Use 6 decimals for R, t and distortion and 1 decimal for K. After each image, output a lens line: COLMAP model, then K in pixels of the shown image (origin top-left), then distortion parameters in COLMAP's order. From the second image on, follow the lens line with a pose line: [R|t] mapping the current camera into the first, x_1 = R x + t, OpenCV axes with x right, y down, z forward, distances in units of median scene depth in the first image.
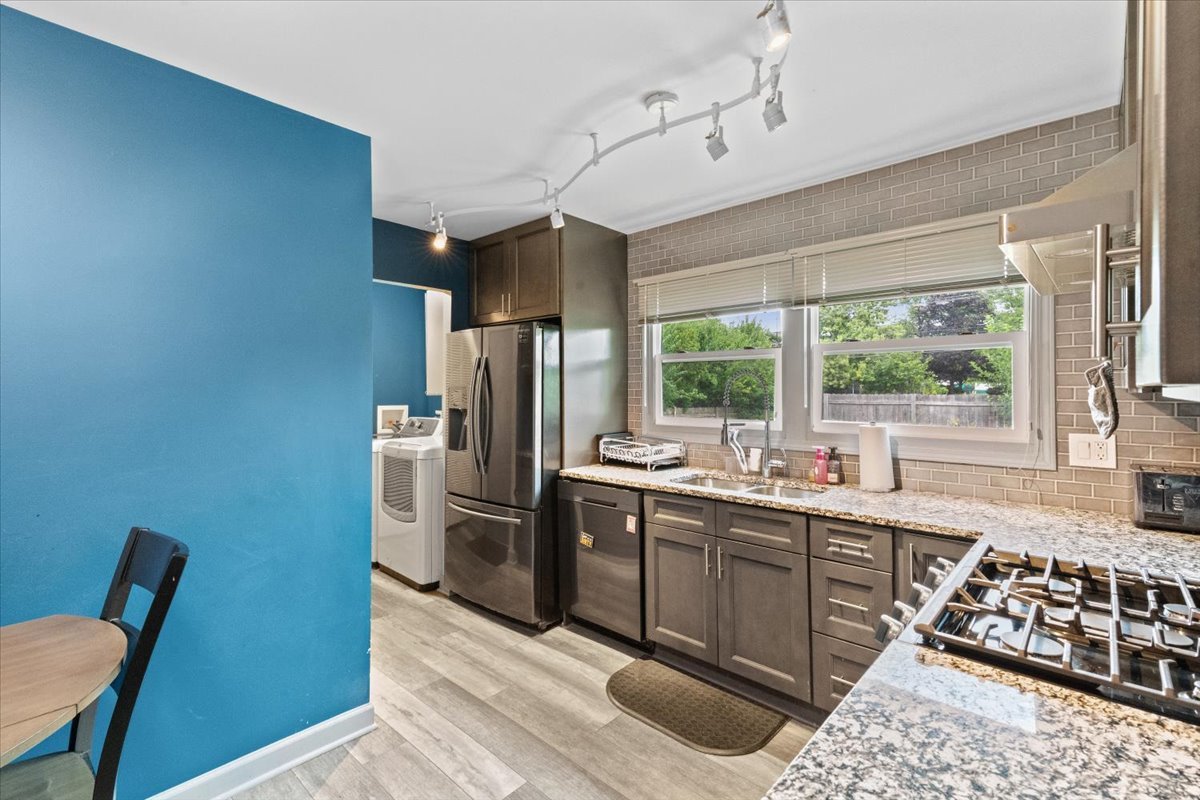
lens RADIAL K [[539.7, 0, 597.4], [0, 539.7, 391.1], [0, 0, 1]] dist [0.024007, 0.000102]
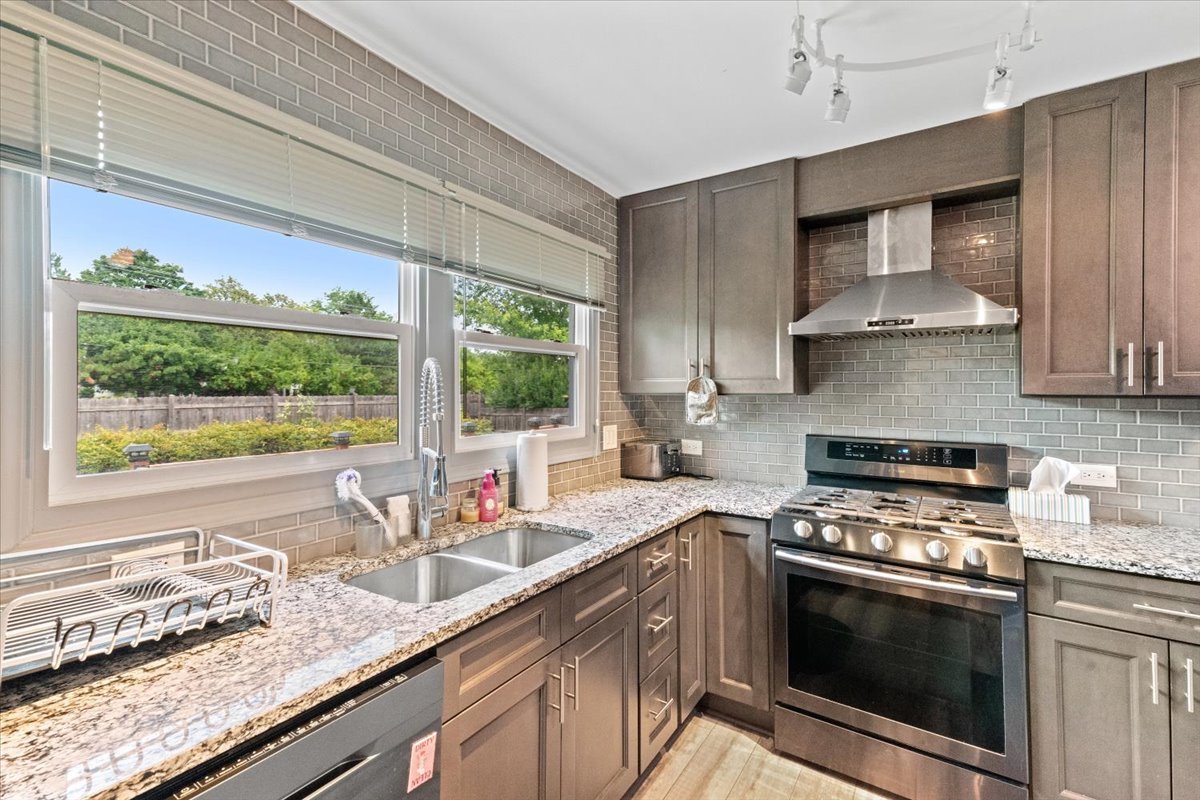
lens RADIAL K [[525.0, 0, 618.8], [0, 525.0, 390.2], [0, 0, 1]] dist [-0.000361, 0.000027]
pose [[-0.180462, 0.007298, 0.983555, -1.067242], [0.002066, 0.999973, -0.007041, -0.002143], [-0.983580, 0.000761, -0.180472, 3.183703]]
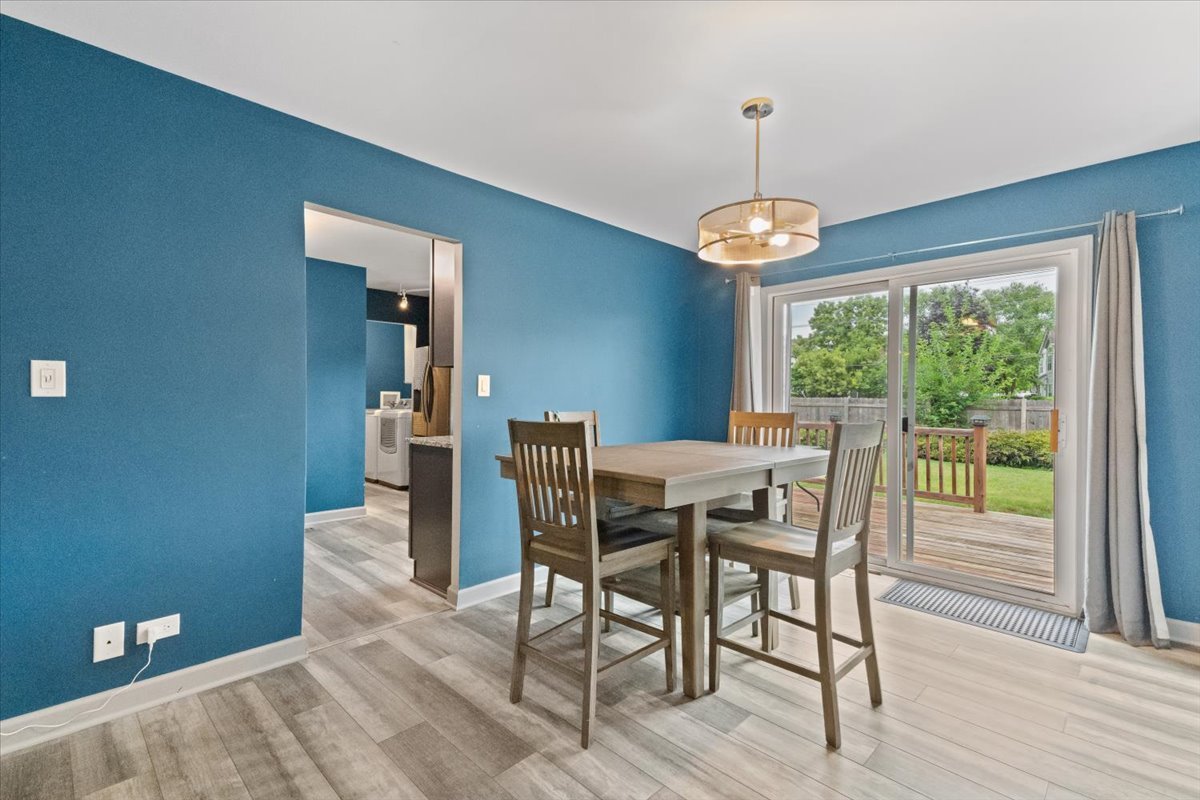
lens RADIAL K [[539.7, 0, 597.4], [0, 539.7, 391.1], [0, 0, 1]] dist [0.024007, 0.000102]
pose [[0.998798, 0.011753, -0.047576, 0.103381], [-0.012298, 0.999862, -0.011172, 0.011763], [0.047438, 0.011744, 0.998805, -0.190748]]
